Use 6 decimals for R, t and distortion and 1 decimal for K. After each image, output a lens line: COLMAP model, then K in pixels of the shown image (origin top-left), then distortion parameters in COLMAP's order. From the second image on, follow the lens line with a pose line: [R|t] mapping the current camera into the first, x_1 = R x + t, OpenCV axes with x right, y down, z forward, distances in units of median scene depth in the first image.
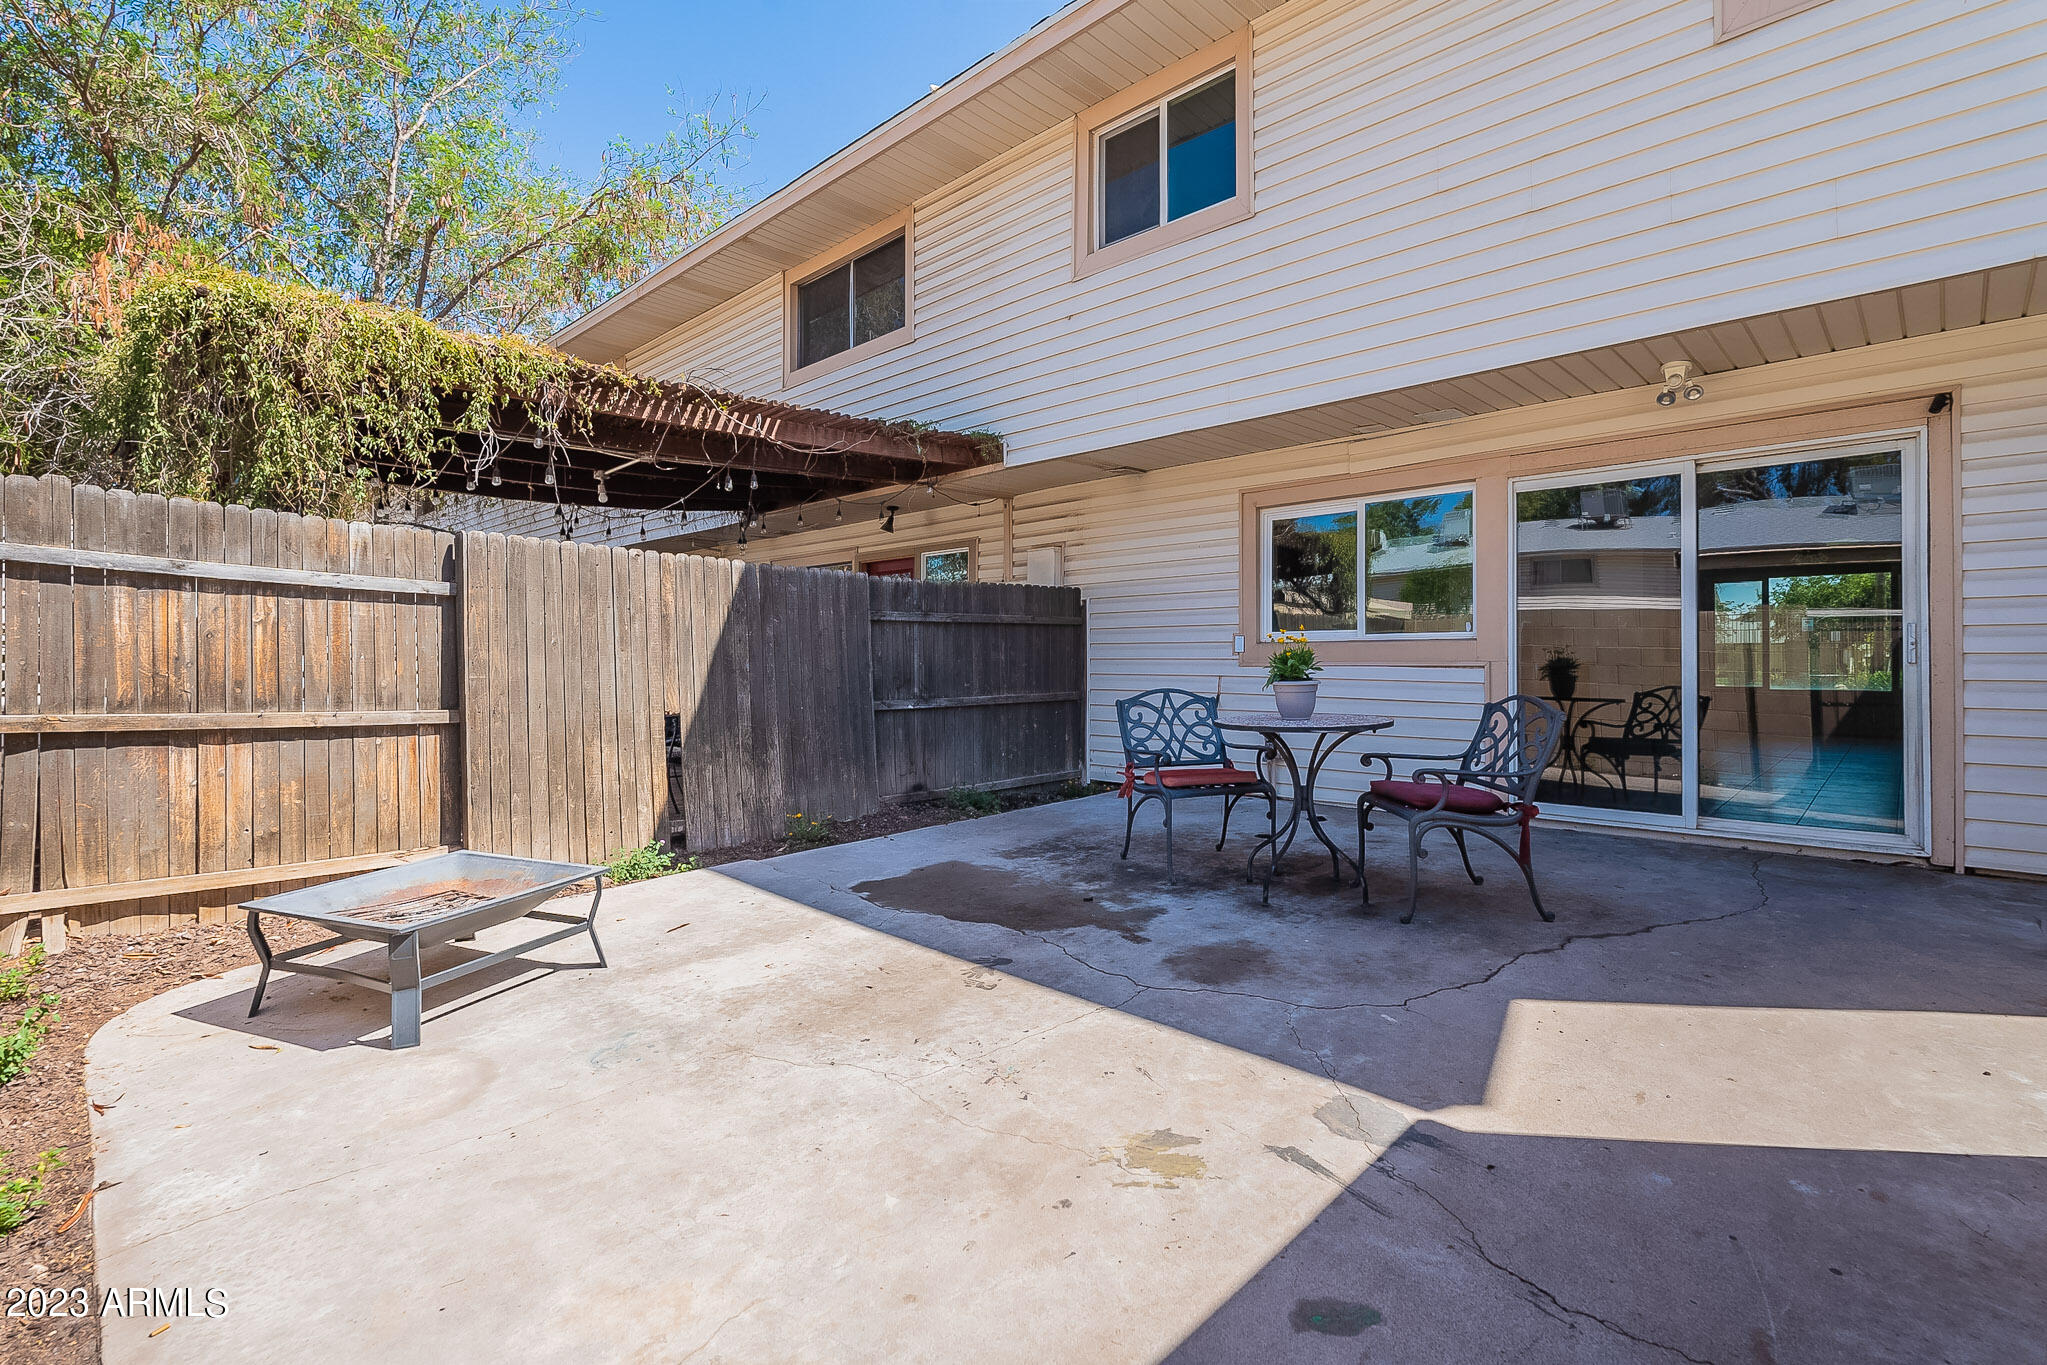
lens RADIAL K [[935.4, 0, 1020.0], [0, 935.4, 668.8], [0, 0, 1]] dist [-0.002498, -0.000095]
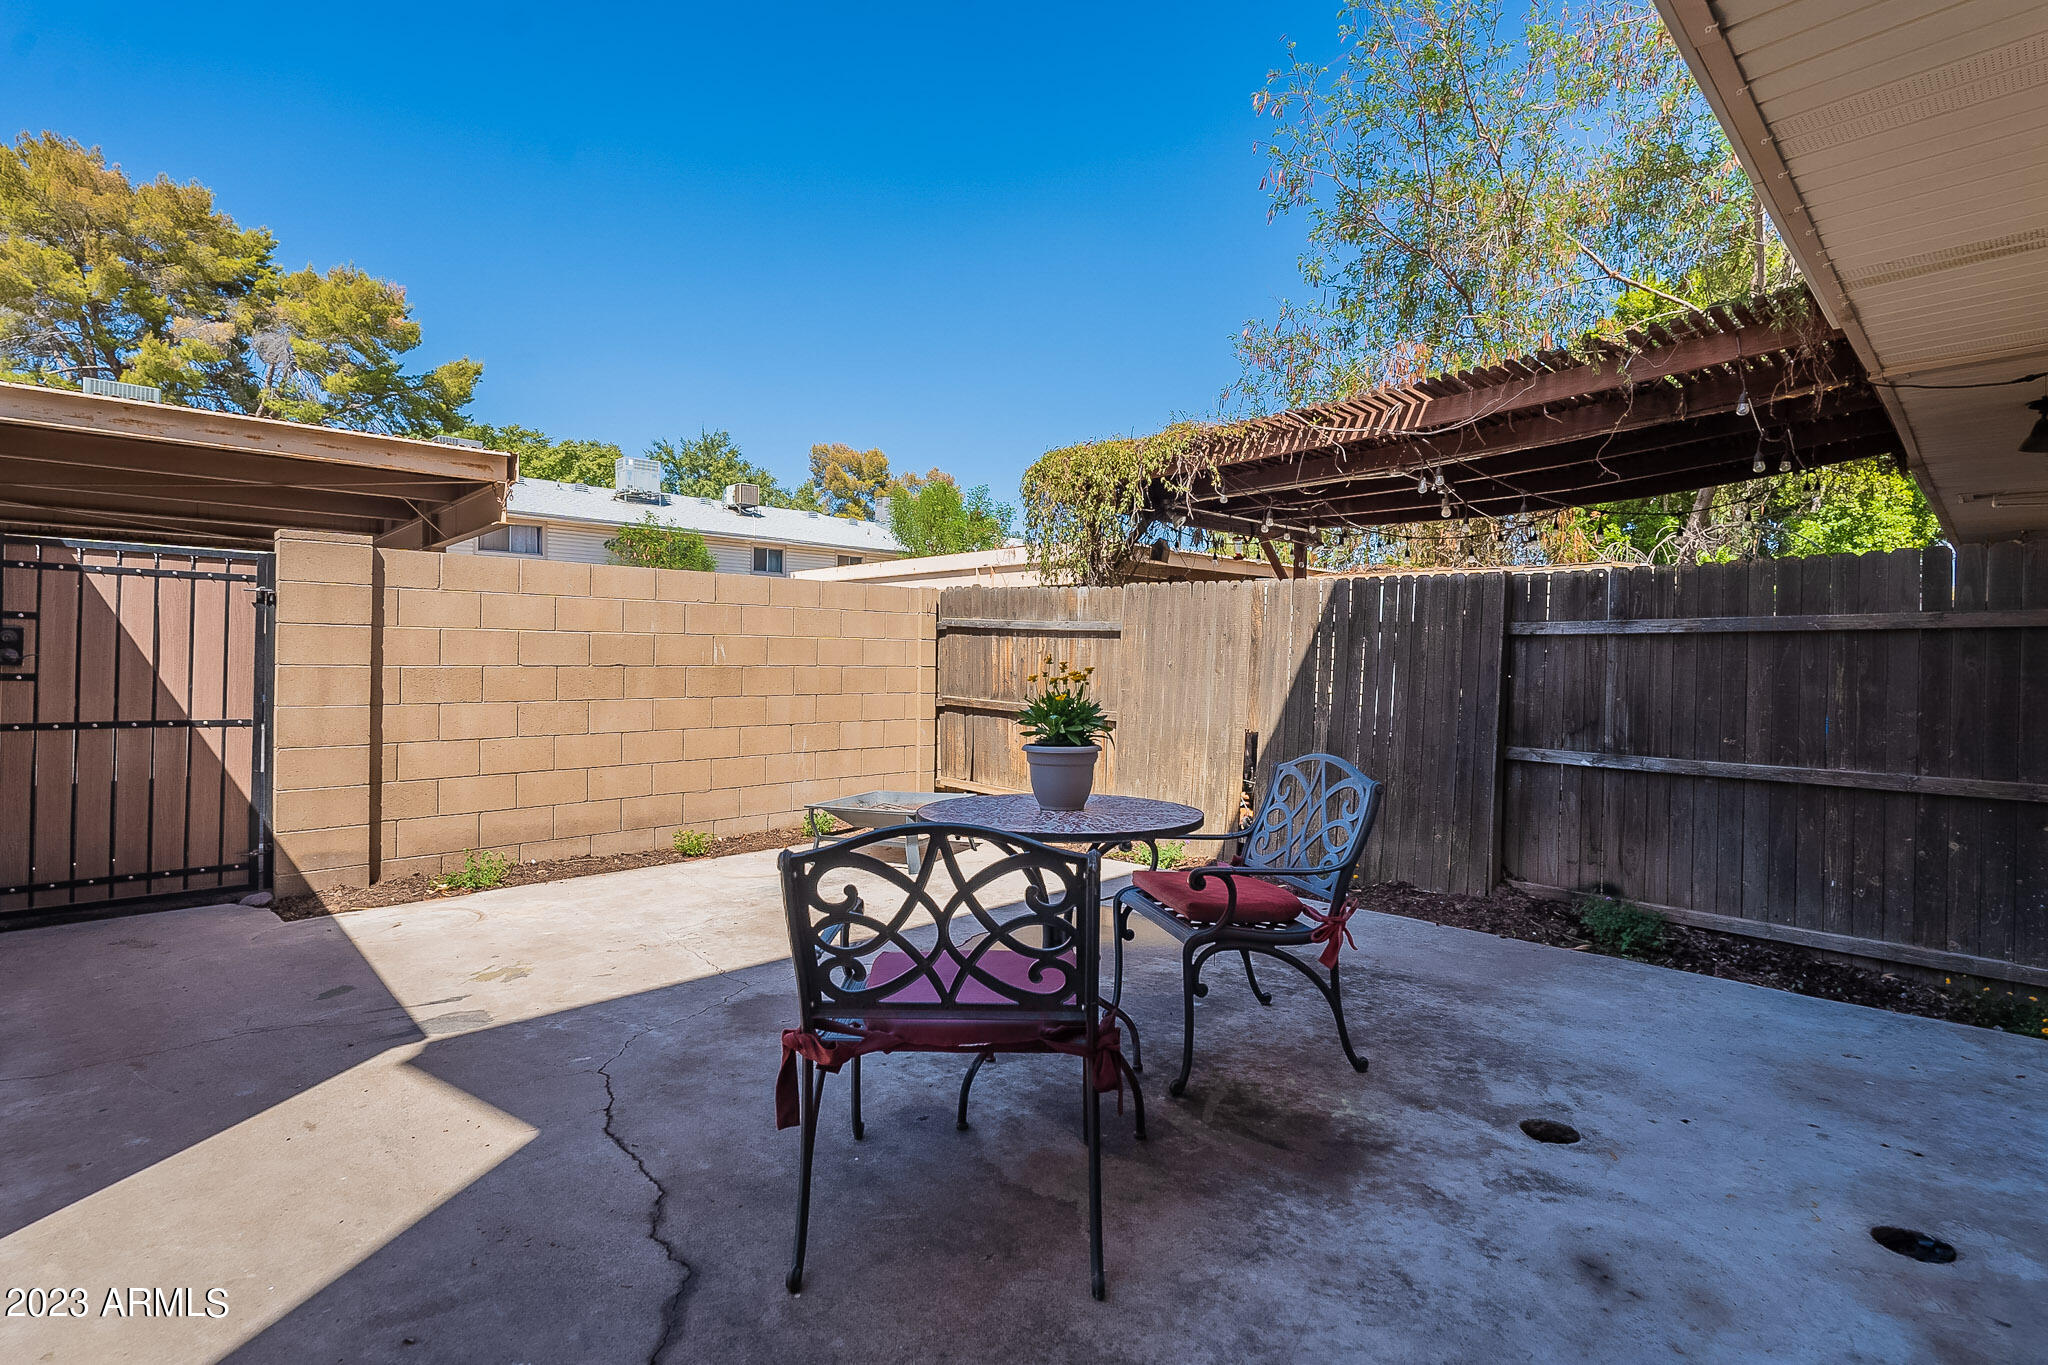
lens RADIAL K [[949.8, 0, 1024.0], [0, 949.8, 682.5], [0, 0, 1]] dist [-0.001806, -0.000201]
pose [[-0.043505, 0.032315, -0.998530, 1.321839], [-0.020898, 0.999229, 0.033248, -0.071723], [0.998835, 0.022314, -0.042796, 1.446923]]
